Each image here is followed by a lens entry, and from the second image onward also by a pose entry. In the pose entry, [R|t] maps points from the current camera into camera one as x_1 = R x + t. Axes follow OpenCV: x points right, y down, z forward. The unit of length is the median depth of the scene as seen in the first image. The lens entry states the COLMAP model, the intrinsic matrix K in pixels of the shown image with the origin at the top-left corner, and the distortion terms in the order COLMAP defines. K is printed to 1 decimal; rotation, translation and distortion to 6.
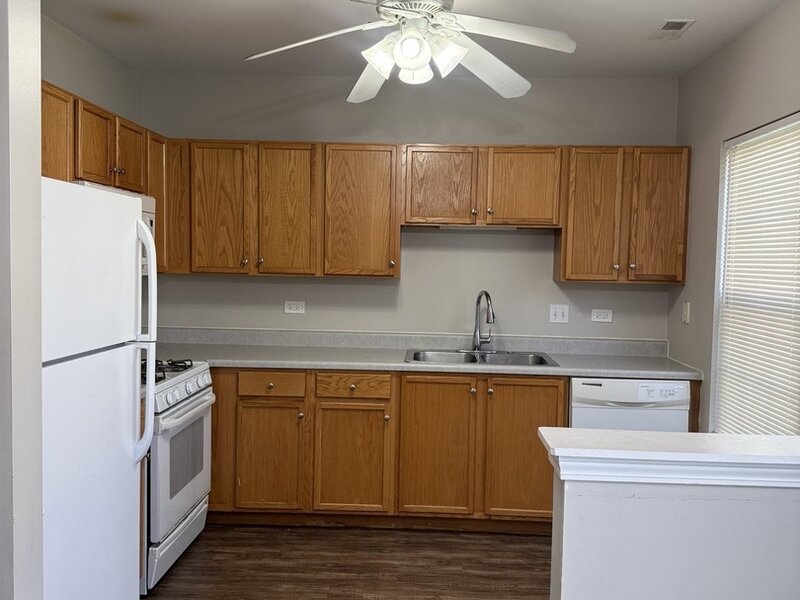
lens RADIAL K [[727.2, 0, 403.9], [0, 727.2, 300.4], [0, 0, 1]] dist [0.117021, -0.201539]
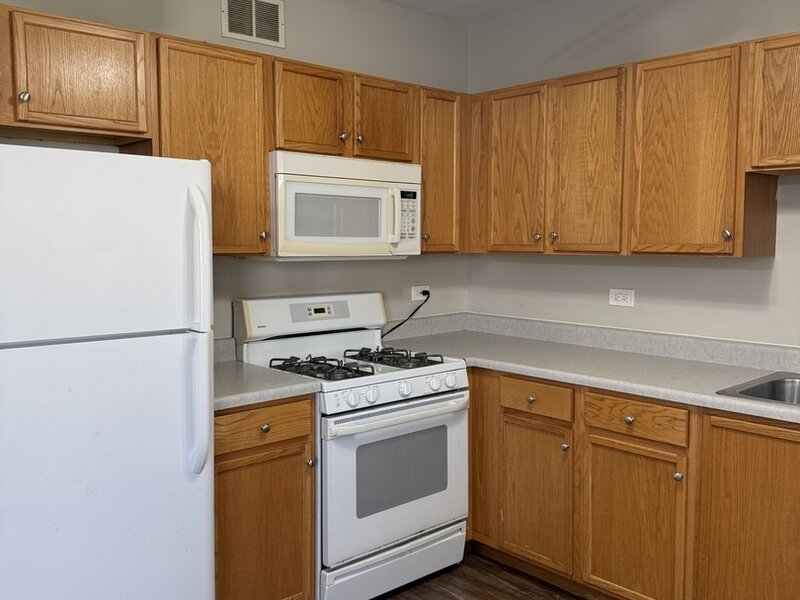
lens RADIAL K [[727.2, 0, 393.3], [0, 727.2, 296.4], [0, 0, 1]] dist [0.117021, -0.201539]
pose [[0.705559, 0.037699, -0.707647, 0.237894], [-0.024852, 0.999286, 0.028457, -0.008143], [0.708215, -0.002492, 0.705992, 0.348219]]
